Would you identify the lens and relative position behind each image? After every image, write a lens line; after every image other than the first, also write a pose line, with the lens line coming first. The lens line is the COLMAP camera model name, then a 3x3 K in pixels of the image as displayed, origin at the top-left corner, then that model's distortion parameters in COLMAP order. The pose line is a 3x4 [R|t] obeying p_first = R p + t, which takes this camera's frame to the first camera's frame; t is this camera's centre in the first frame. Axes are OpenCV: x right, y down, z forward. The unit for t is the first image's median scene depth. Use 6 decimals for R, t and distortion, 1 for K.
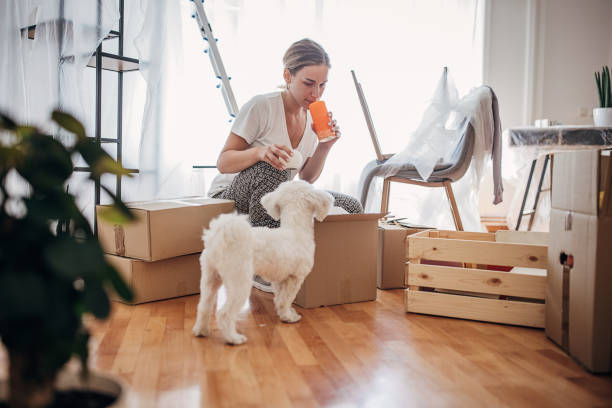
lens RADIAL K [[610.4, 0, 306.0], [0, 610.4, 204.0], [0, 0, 1]] dist [0.005207, 0.006604]
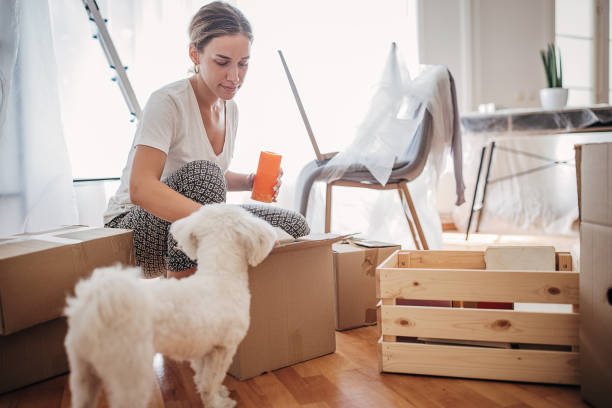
lens RADIAL K [[573.4, 0, 303.1], [0, 573.4, 211.7], [0, 0, 1]] dist [0.005758, 0.003562]
pose [[0.990523, -0.065409, 0.120769, 0.002584], [0.062376, 0.997639, 0.028727, -0.037721], [-0.122363, -0.020922, 0.992265, 0.333034]]
